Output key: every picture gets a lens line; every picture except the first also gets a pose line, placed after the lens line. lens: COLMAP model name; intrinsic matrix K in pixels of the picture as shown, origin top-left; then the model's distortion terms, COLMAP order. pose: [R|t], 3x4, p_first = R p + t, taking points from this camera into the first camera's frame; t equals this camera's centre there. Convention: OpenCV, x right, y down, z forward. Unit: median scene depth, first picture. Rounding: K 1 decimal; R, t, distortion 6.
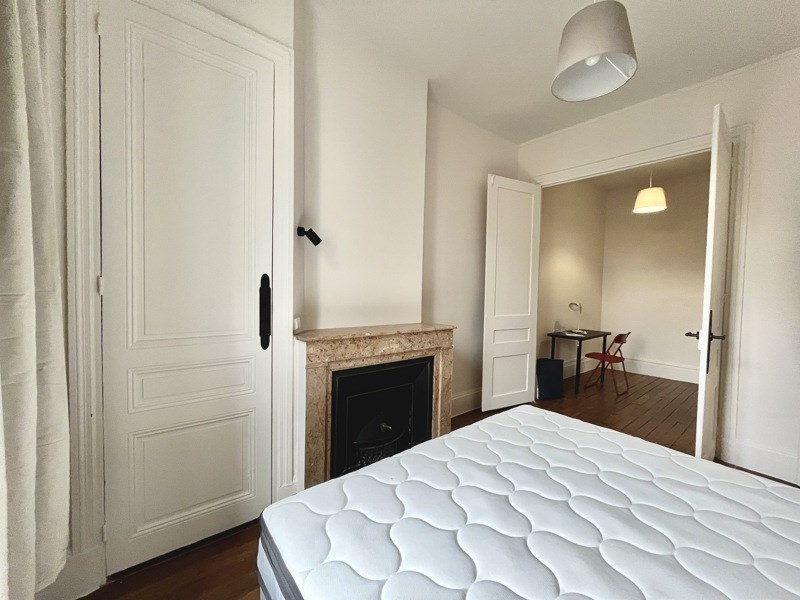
lens RADIAL K [[323.6, 0, 400.2], [0, 323.6, 298.5], [0, 0, 1]] dist [-0.000074, 0.000026]
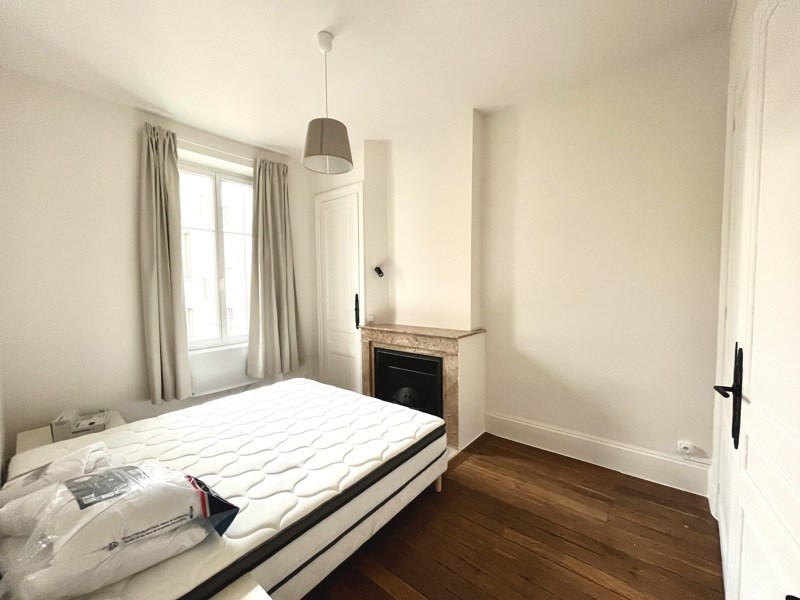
lens RADIAL K [[323.6, 0, 399.5], [0, 323.6, 300.9], [0, 0, 1]] dist [-0.000074, 0.000026]
pose [[0.235854, 0.027746, -0.971392, 1.329755], [-0.019907, 0.999521, 0.023716, -0.064038], [0.971585, 0.013744, 0.236293, 0.606744]]
